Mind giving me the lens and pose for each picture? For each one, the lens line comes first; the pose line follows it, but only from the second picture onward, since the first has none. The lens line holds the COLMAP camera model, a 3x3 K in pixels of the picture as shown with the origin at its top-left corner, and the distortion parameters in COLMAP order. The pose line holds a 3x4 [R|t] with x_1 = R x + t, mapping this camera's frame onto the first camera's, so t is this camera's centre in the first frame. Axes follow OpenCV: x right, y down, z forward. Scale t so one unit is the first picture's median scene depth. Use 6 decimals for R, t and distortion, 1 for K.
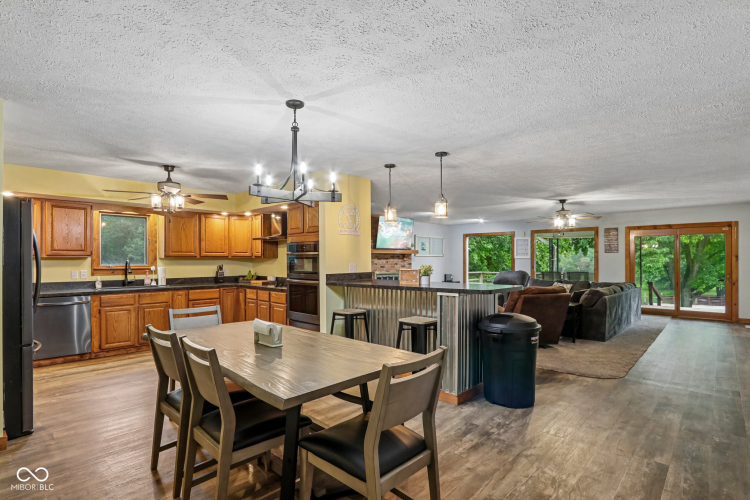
lens RADIAL K [[372.3, 0, 372.6], [0, 372.3, 257.3], [0, 0, 1]] dist [-0.015707, -0.001225]
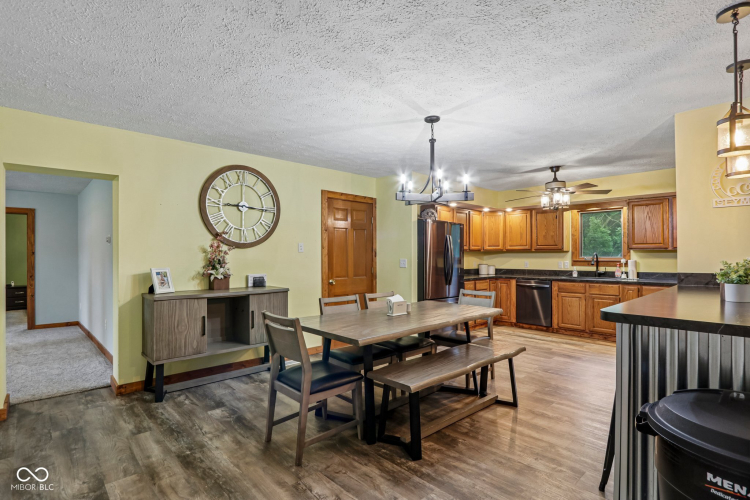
lens RADIAL K [[372.3, 0, 373.0], [0, 372.3, 255.3], [0, 0, 1]] dist [-0.015707, -0.001225]
pose [[-0.059081, 0.003639, -0.998247, 0.319915], [0.010923, 0.999936, 0.002998, 0.003230], [0.998193, -0.010727, -0.059117, 0.290122]]
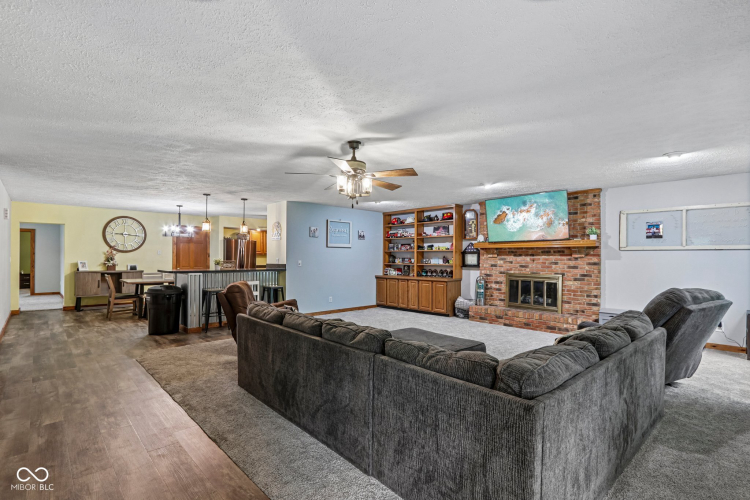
lens RADIAL K [[354.2, 0, 374.2], [0, 354.2, 259.6], [0, 0, 1]] dist [-0.017046, 0.000964]
pose [[-0.044839, 0.011269, -0.998931, 0.929167], [0.003346, 0.999932, 0.011130, 0.005267], [0.998989, -0.002843, -0.044874, 0.962237]]
